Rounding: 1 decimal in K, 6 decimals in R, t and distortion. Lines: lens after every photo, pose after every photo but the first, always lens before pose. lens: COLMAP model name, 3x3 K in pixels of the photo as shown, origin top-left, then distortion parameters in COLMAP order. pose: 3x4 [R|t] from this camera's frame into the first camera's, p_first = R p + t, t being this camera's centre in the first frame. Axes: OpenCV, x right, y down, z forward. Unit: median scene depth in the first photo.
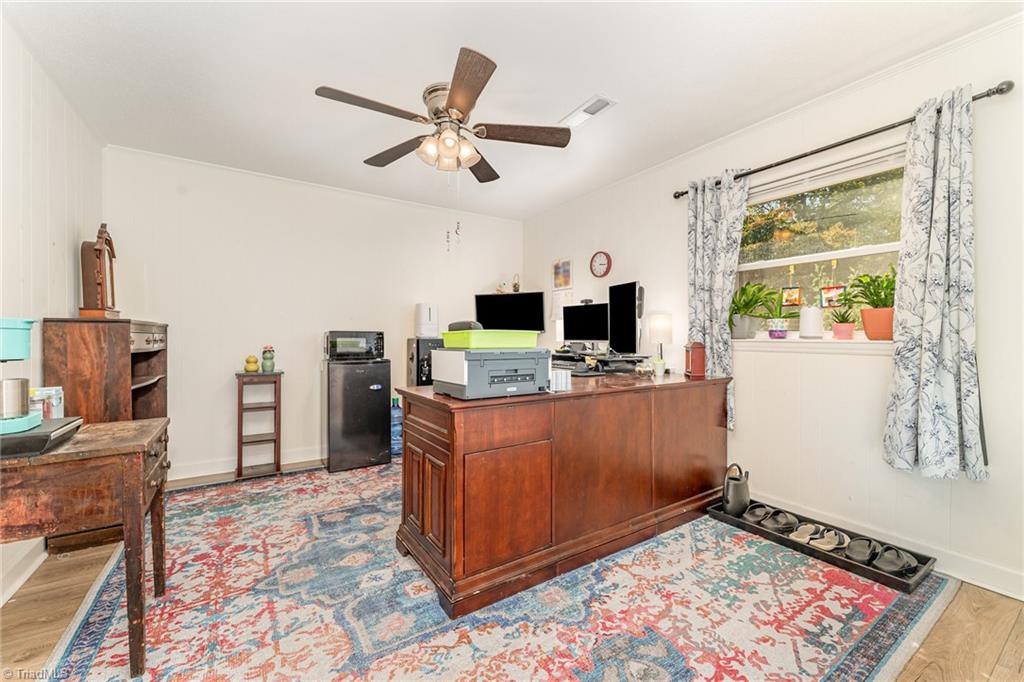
lens RADIAL K [[415.5, 0, 512.4], [0, 415.5, 336.6], [0, 0, 1]] dist [0.001708, 0.000410]
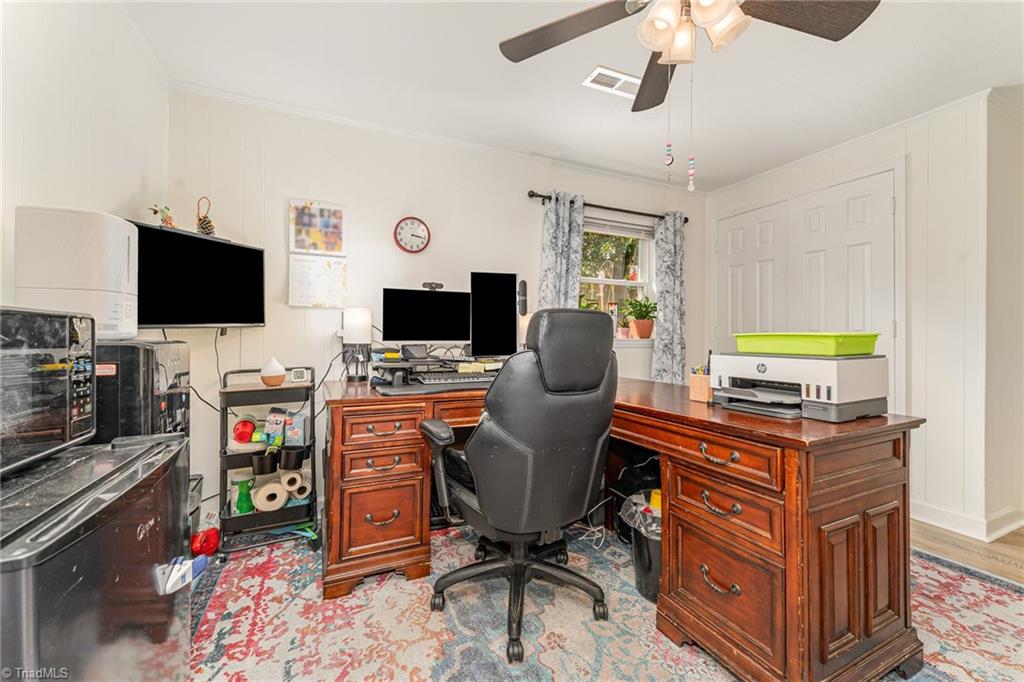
lens RADIAL K [[415.5, 0, 512.4], [0, 415.5, 336.6], [0, 0, 1]] dist [0.001708, 0.000410]
pose [[0.128586, -0.000258, 0.991698, -0.524861], [-0.004797, 0.999988, 0.000883, 0.000812], [-0.991687, -0.004870, 0.128583, 0.804313]]
